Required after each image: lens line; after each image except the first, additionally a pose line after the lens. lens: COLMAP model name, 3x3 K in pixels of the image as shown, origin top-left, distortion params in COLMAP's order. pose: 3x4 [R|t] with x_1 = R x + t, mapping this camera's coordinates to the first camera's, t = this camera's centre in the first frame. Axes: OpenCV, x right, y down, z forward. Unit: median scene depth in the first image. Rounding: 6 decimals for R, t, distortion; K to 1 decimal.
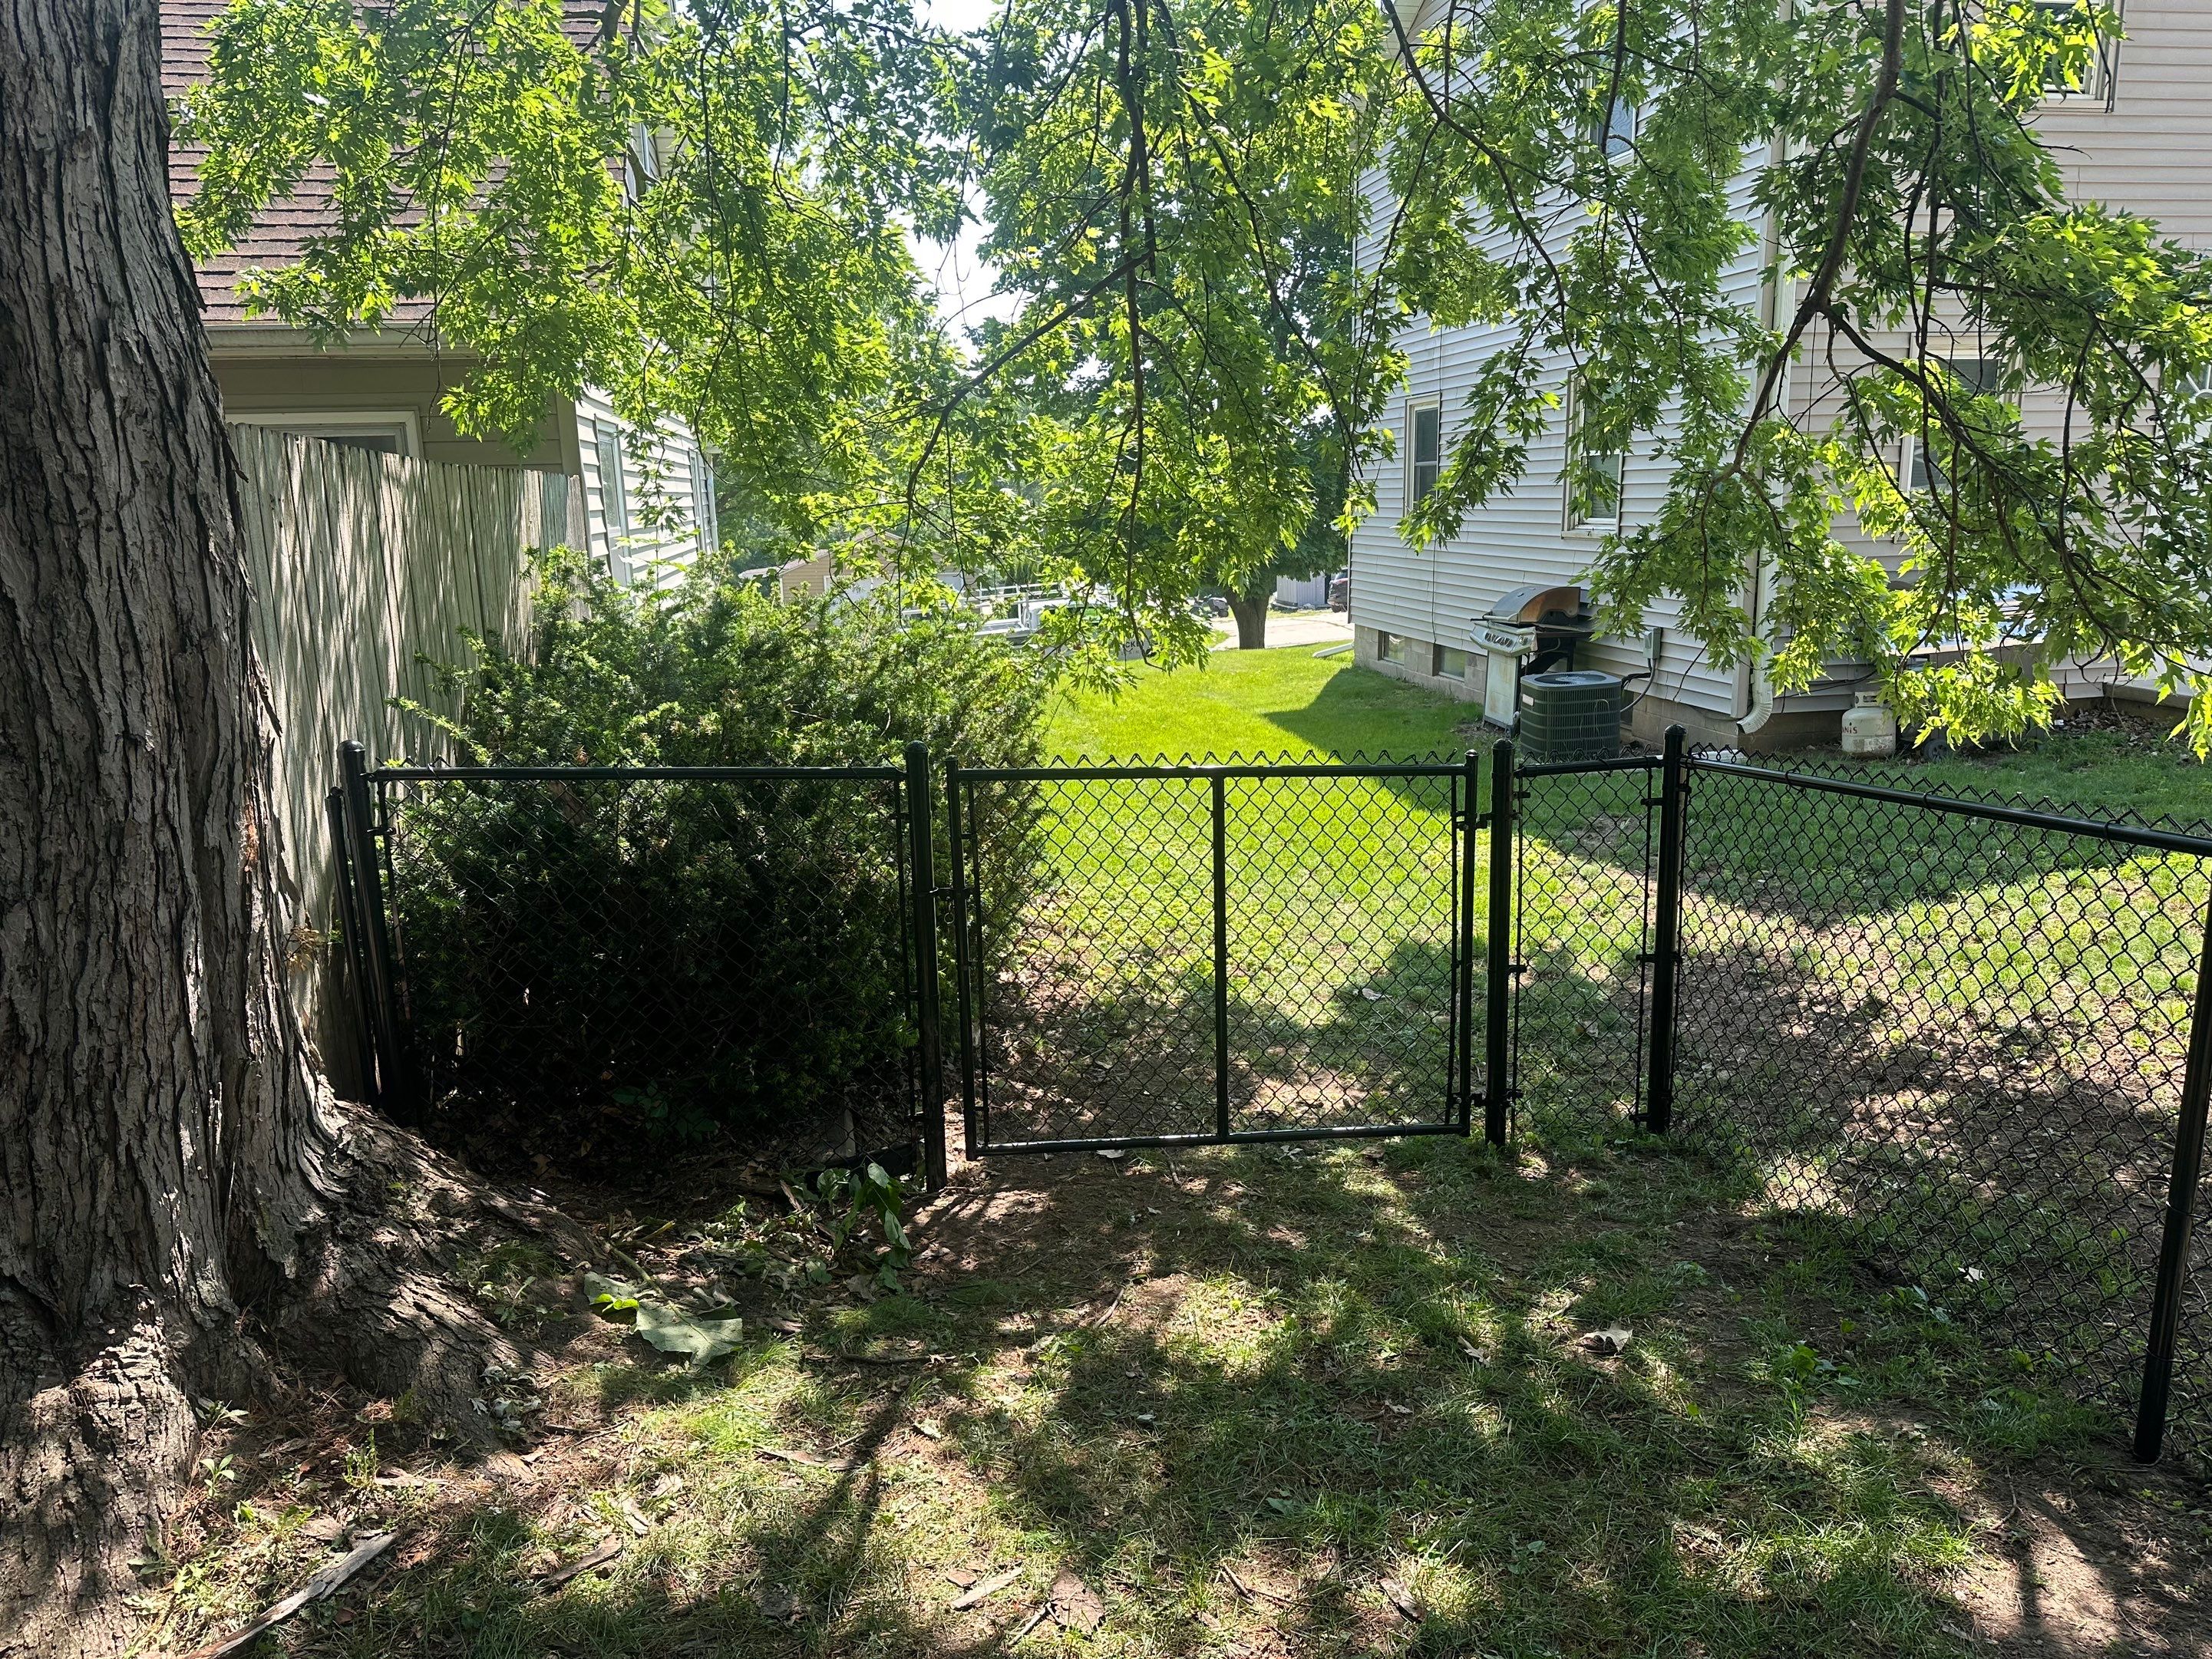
lens RADIAL K [[1546.9, 0, 1109.9], [0, 1546.9, 832.8], [0, 0, 1]] dist [0.021360, -0.026589]
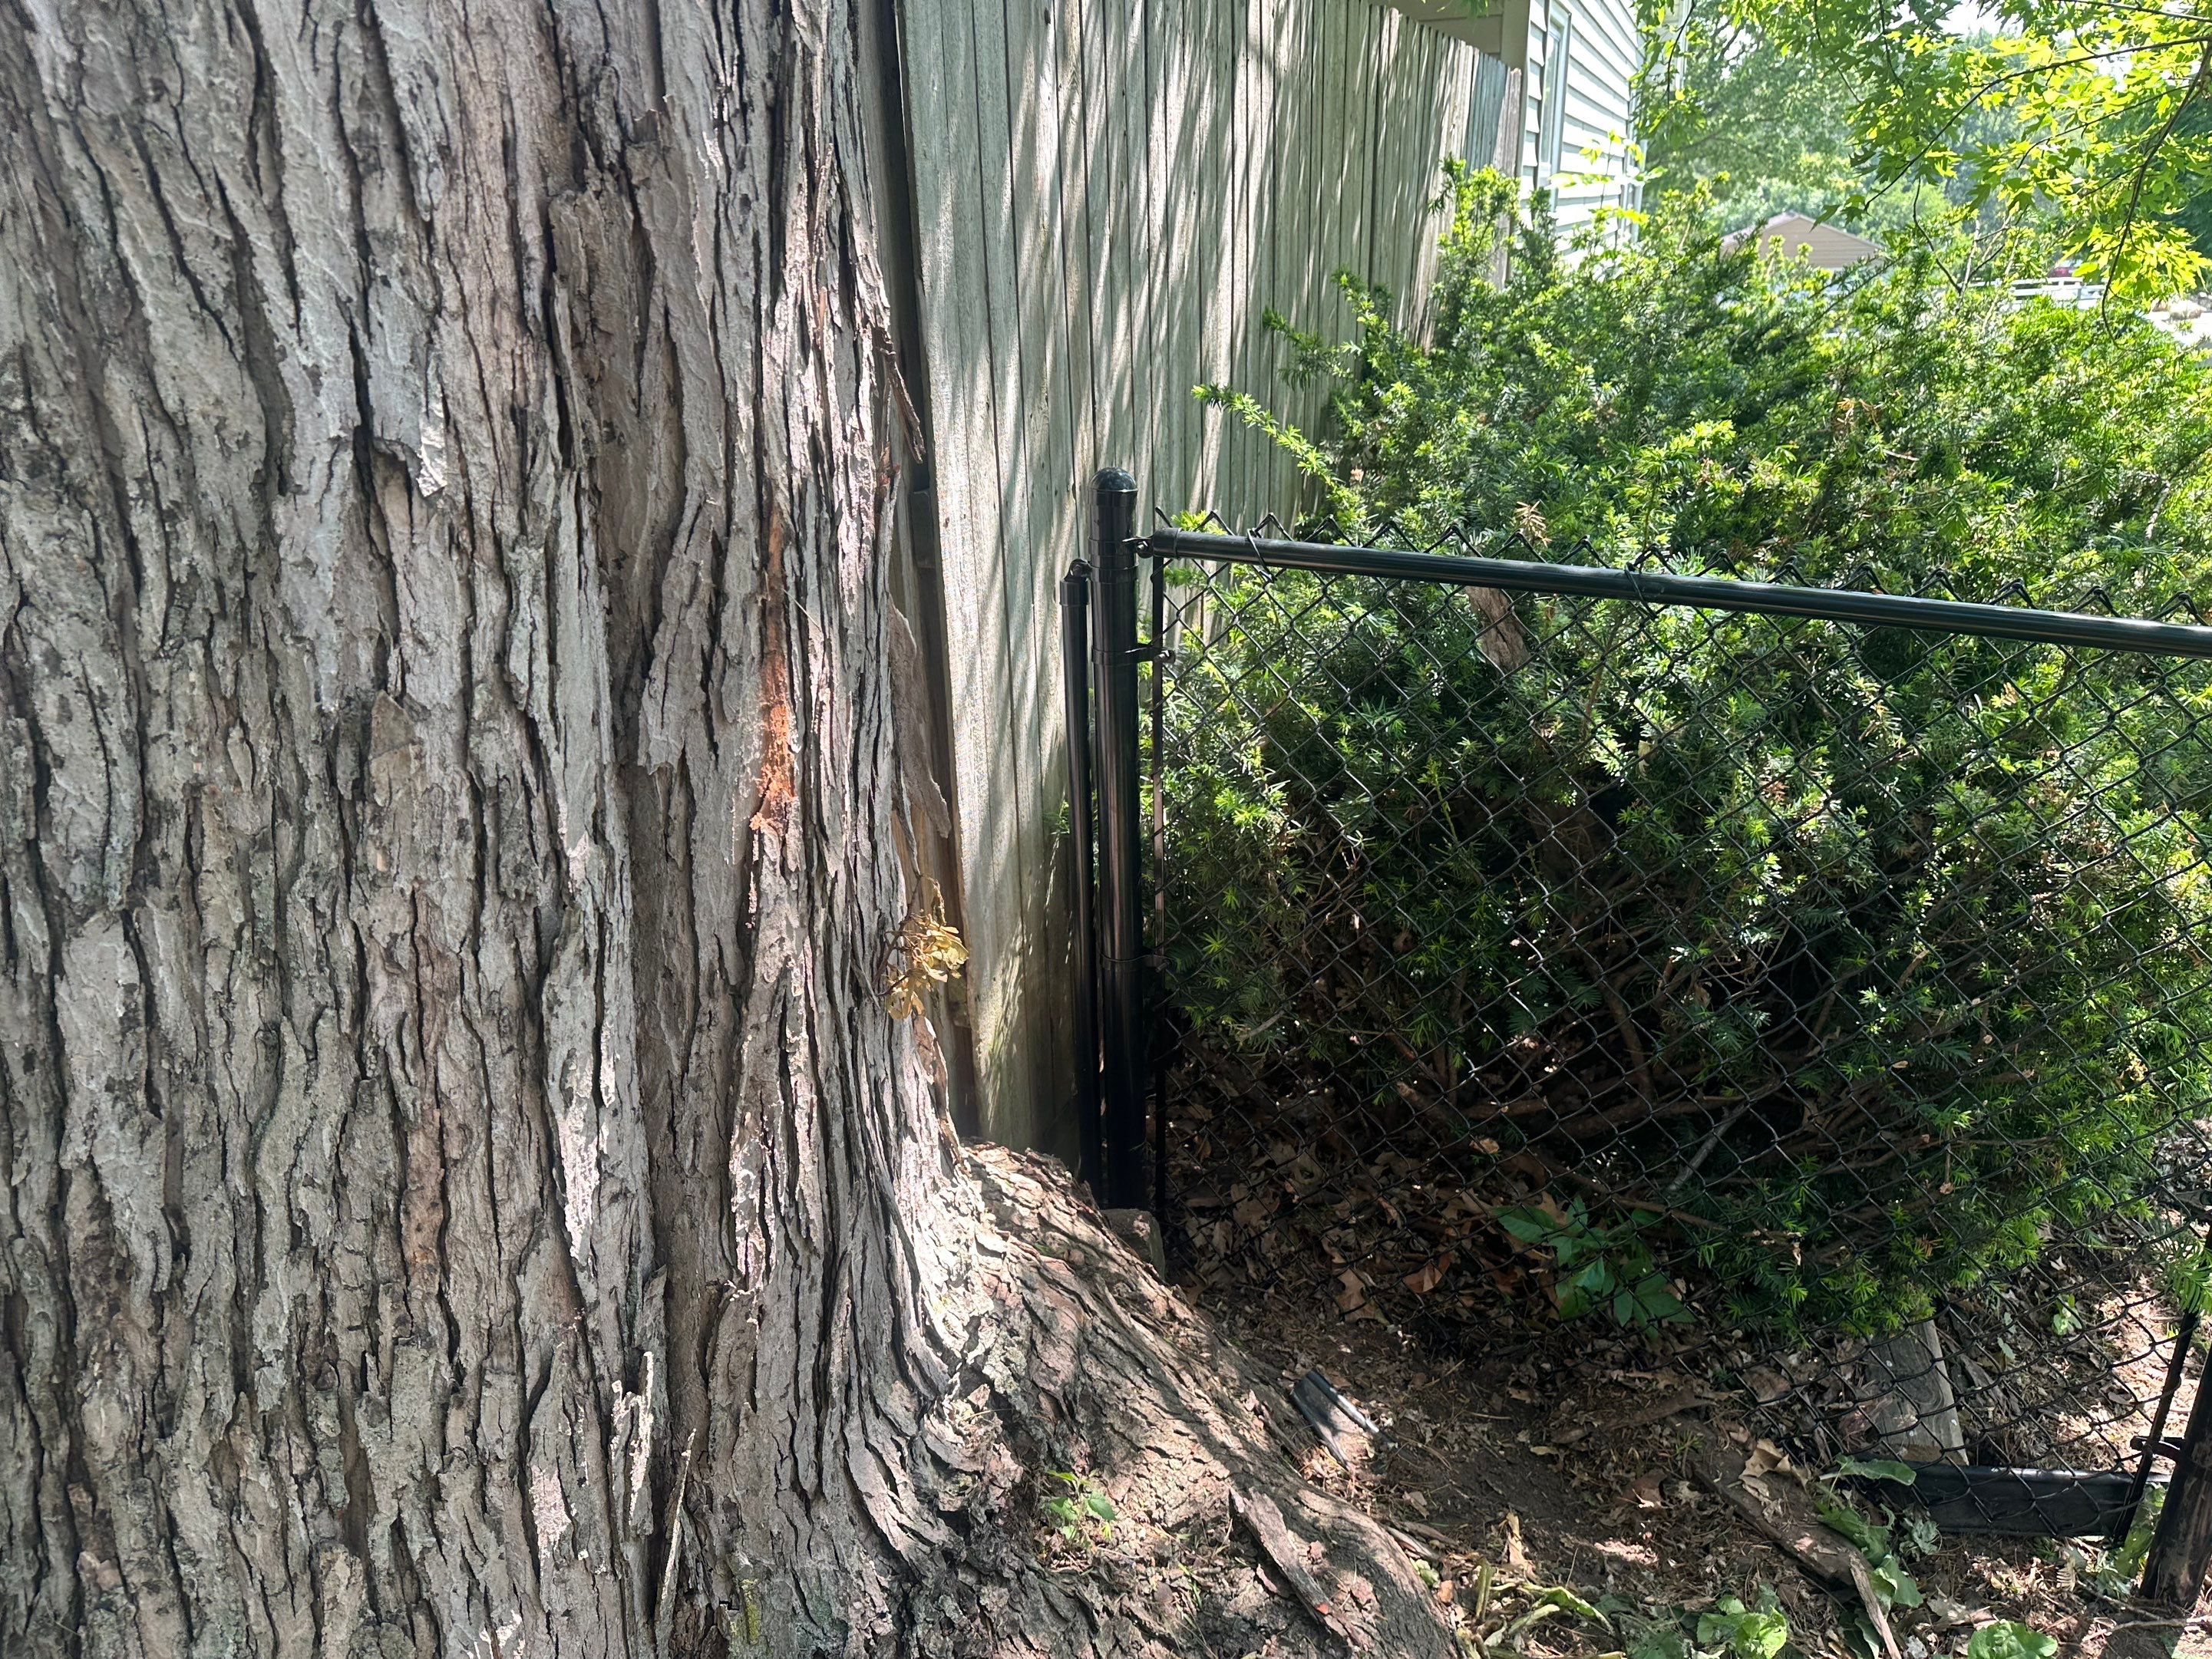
lens RADIAL K [[1494.8, 0, 1114.2], [0, 1494.8, 822.4], [0, 0, 1]] dist [0.065351, -0.072023]
pose [[0.864781, 0.189544, -0.465003, -0.328025], [-0.102555, 0.973172, 0.205960, -0.064334], [0.491566, -0.130422, 0.861019, 0.770591]]
